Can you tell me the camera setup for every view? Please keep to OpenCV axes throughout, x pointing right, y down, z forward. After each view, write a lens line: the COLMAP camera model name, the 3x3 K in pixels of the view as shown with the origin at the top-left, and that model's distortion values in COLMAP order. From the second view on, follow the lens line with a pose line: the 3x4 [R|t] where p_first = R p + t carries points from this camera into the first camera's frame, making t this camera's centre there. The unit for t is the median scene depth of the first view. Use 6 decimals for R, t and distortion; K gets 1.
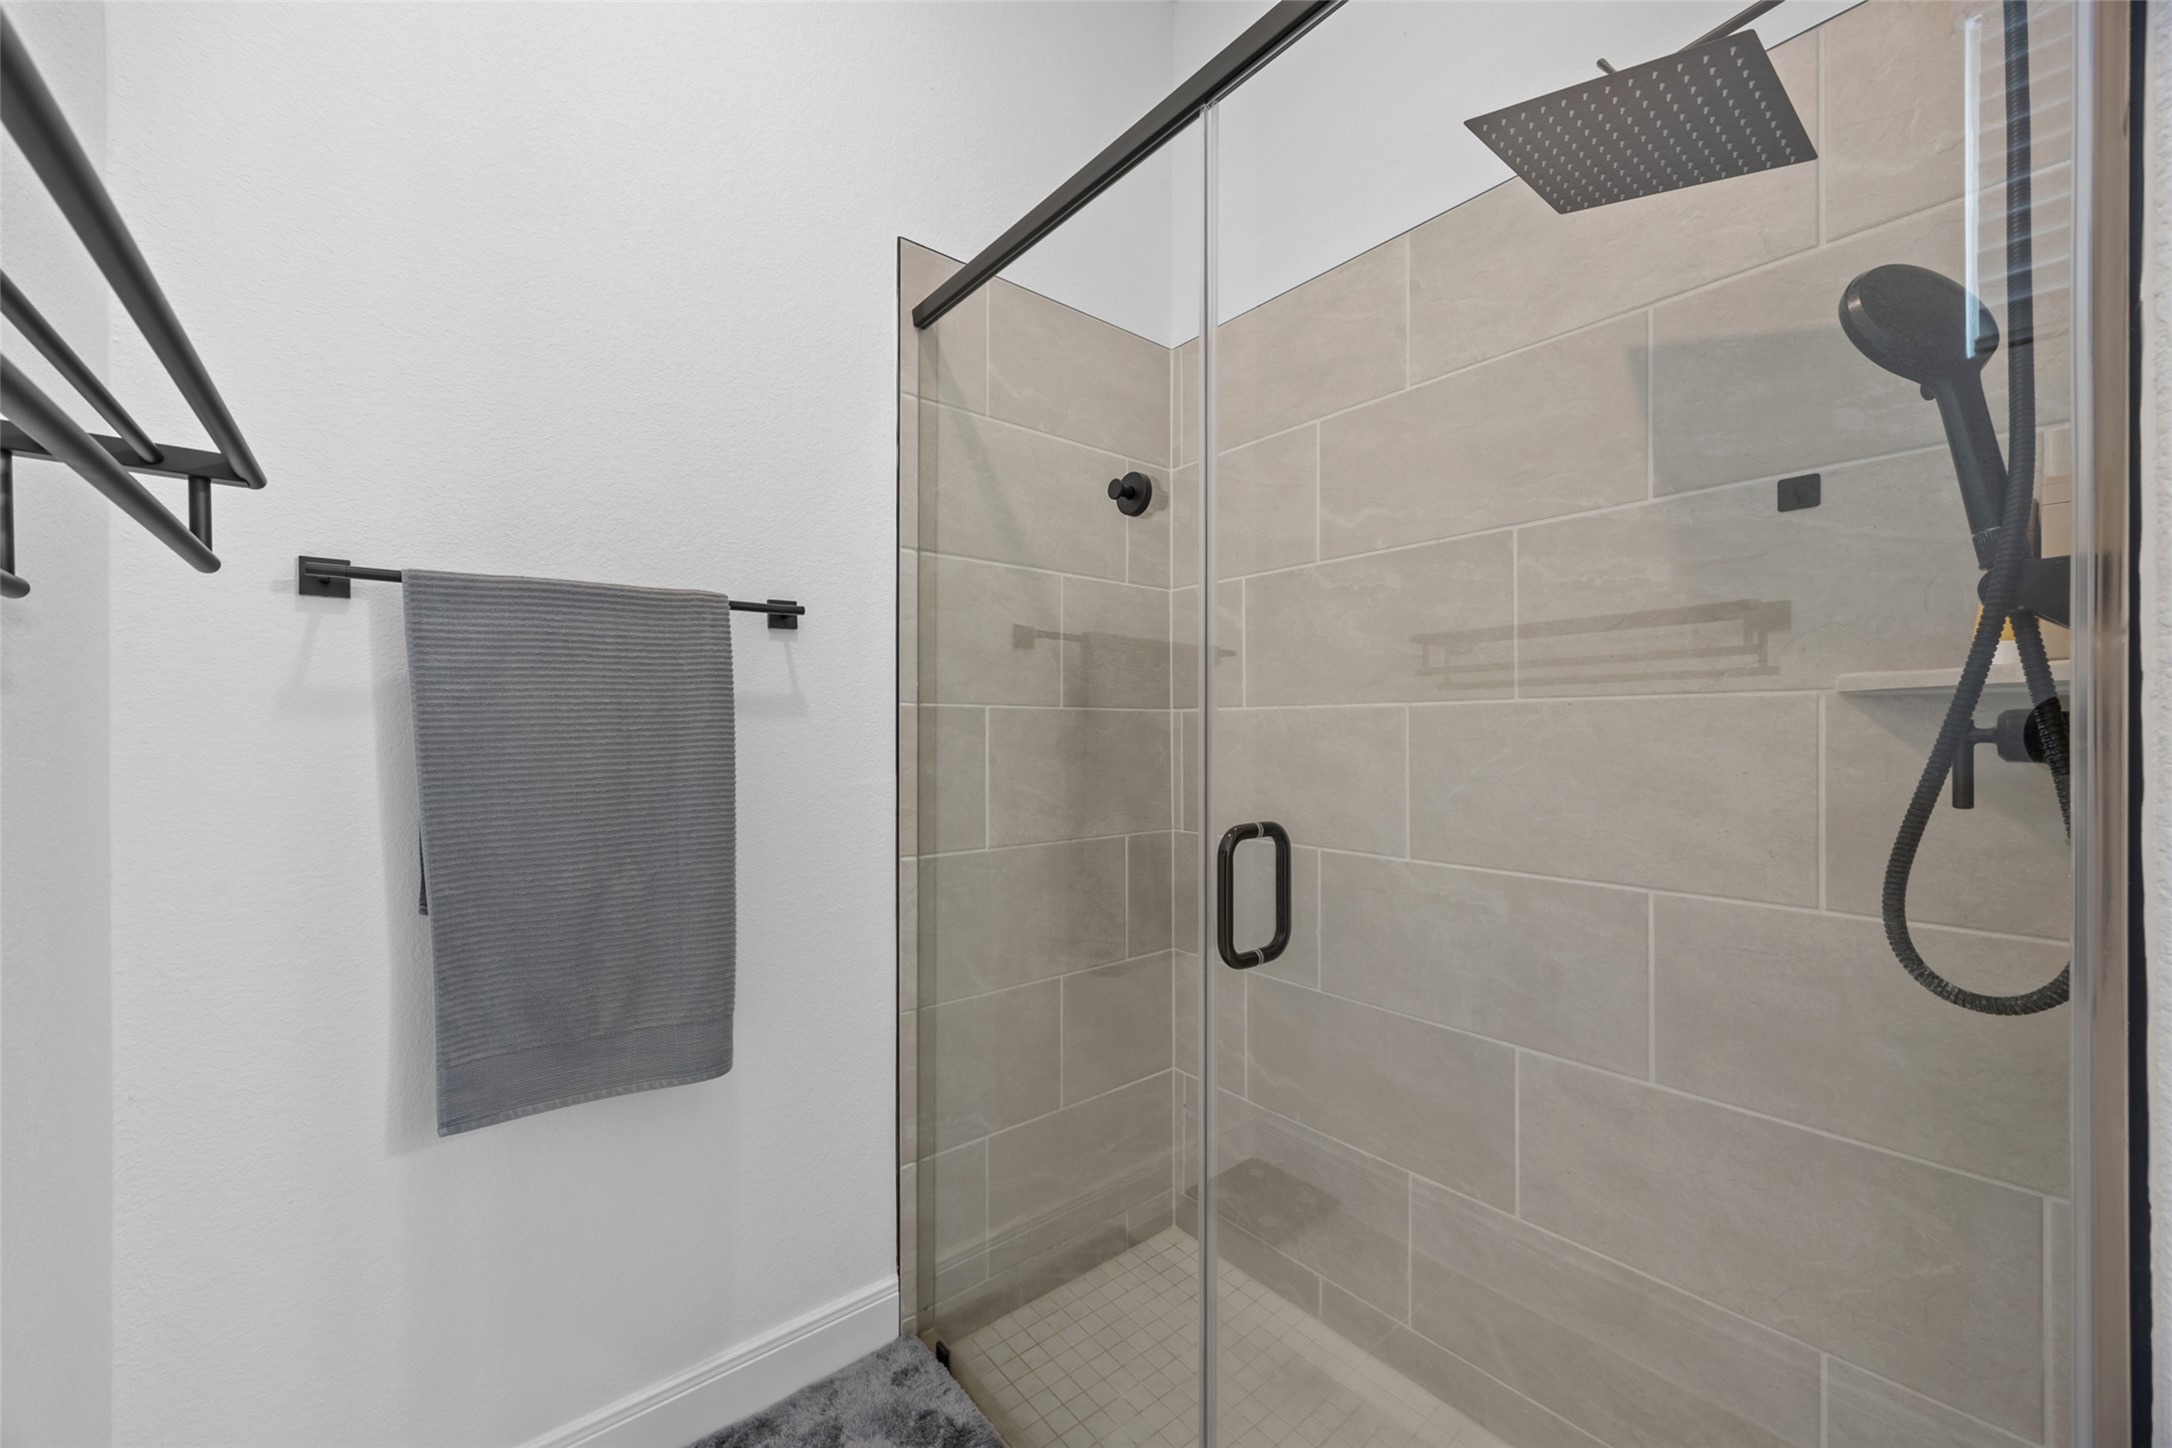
lens RADIAL K [[830.1, 0, 1089.2], [0, 830.1, 730.8], [0, 0, 1]] dist [-0.000145, -0.000378]
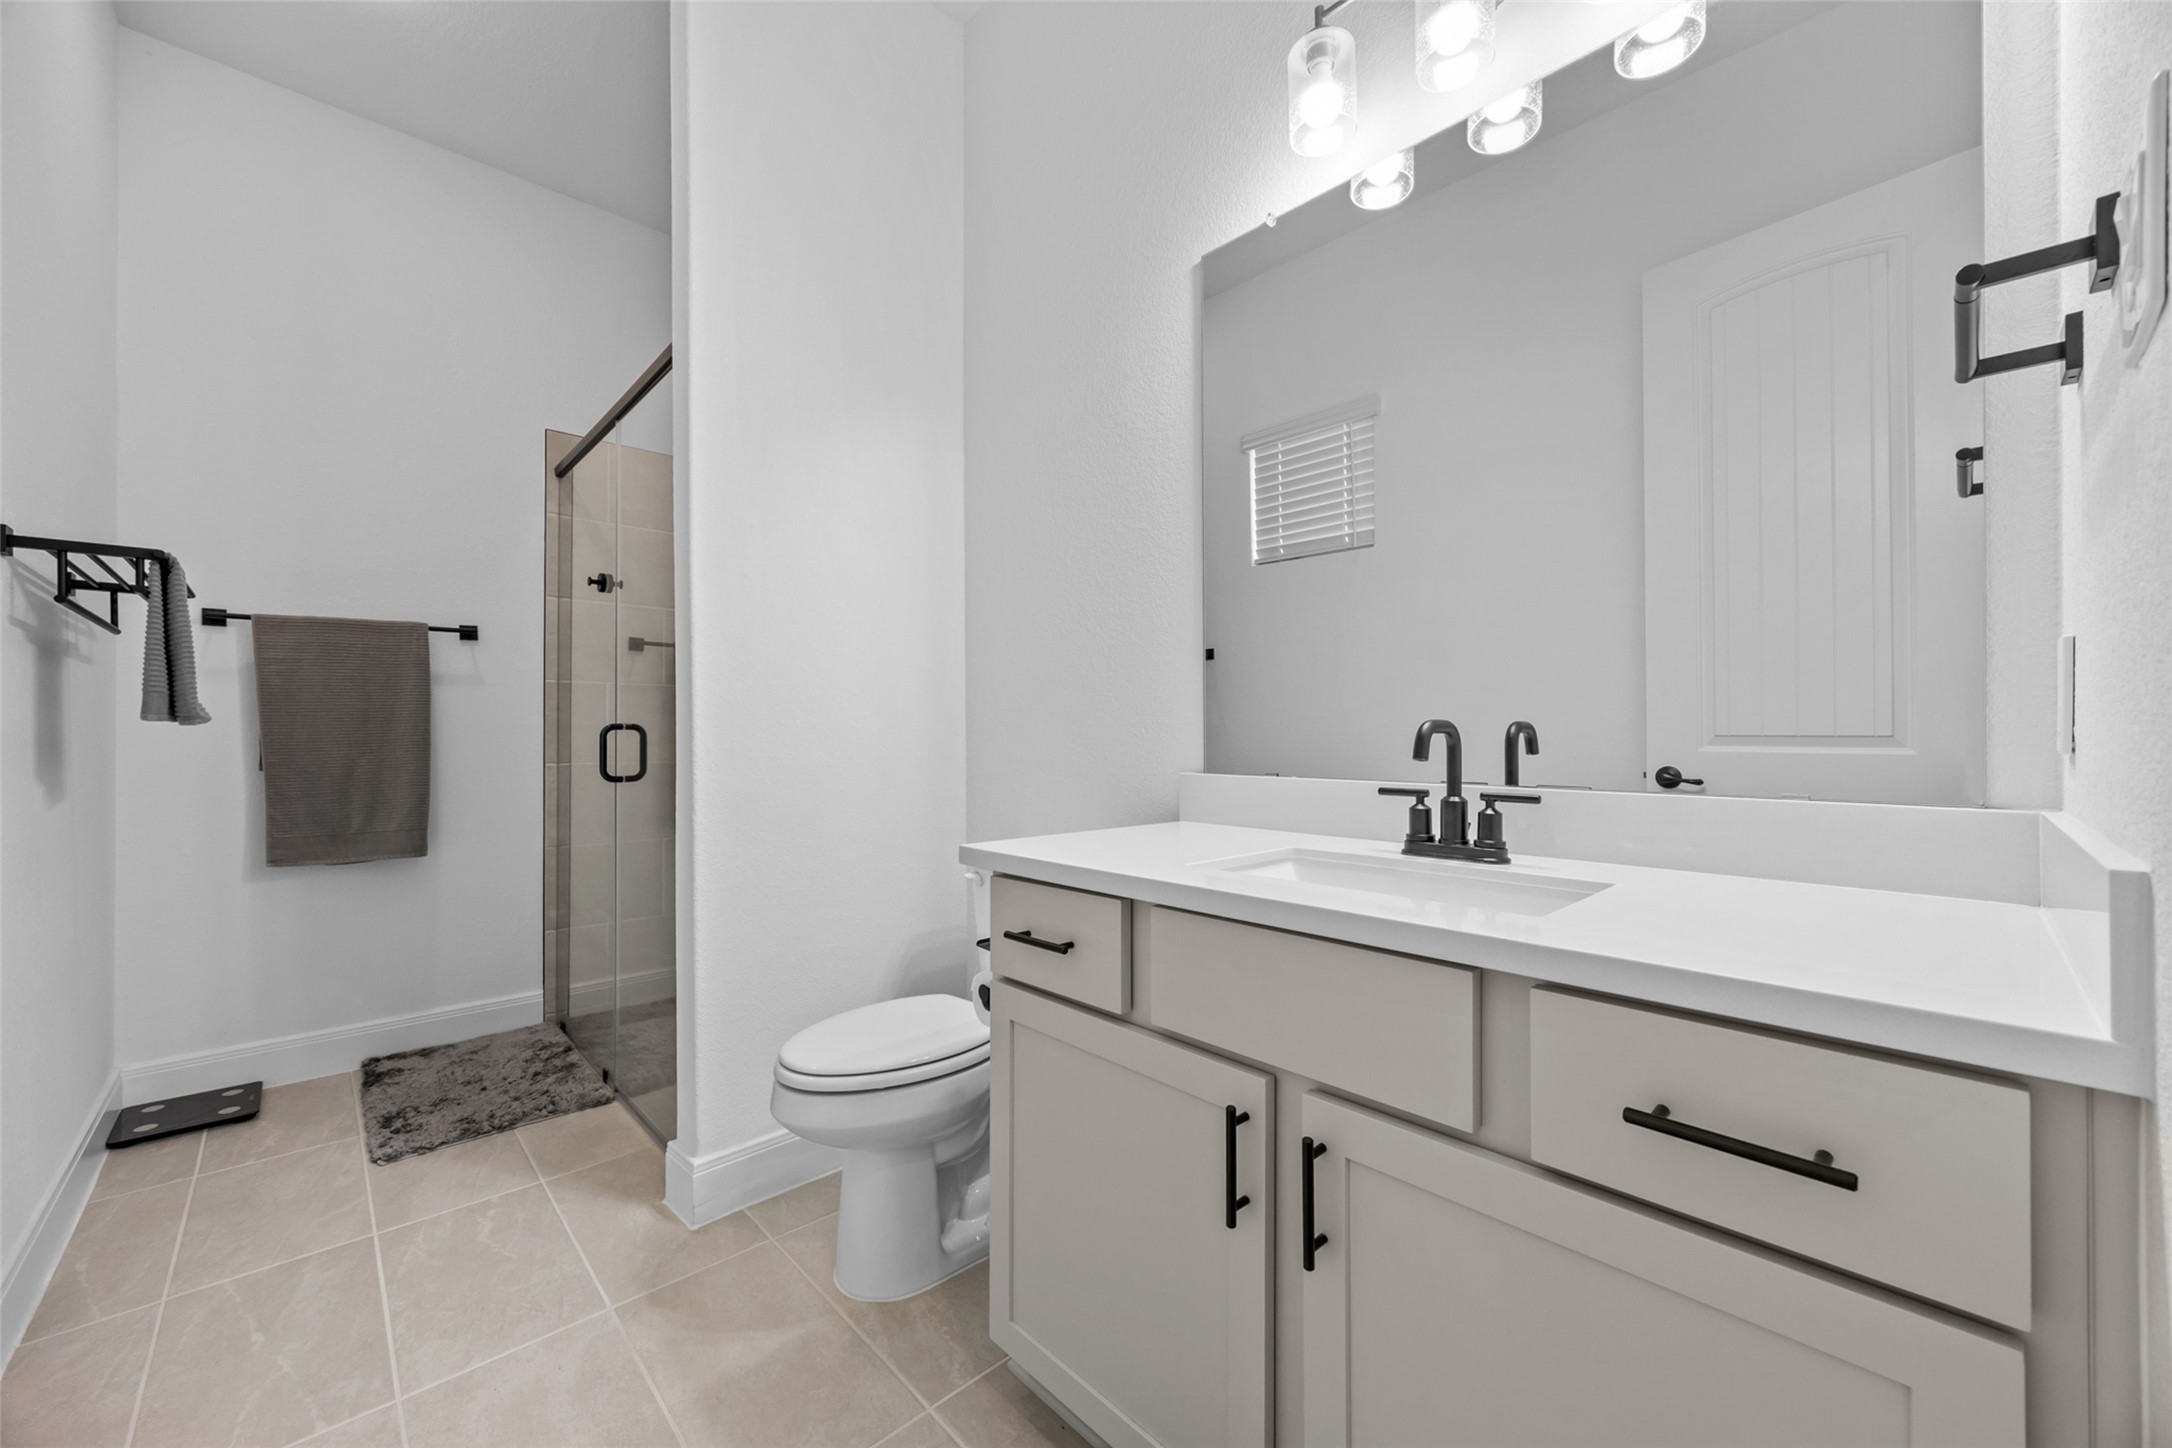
lens RADIAL K [[830.1, 0, 1085.1], [0, 830.1, 727.3], [0, 0, 1]] dist [-0.000145, -0.000378]
pose [[0.997173, 0.001639, 0.075117, 1.007787], [-0.001304, 0.999989, -0.004508, 0.094647], [-0.075123, 0.004397, 0.997165, -1.130751]]
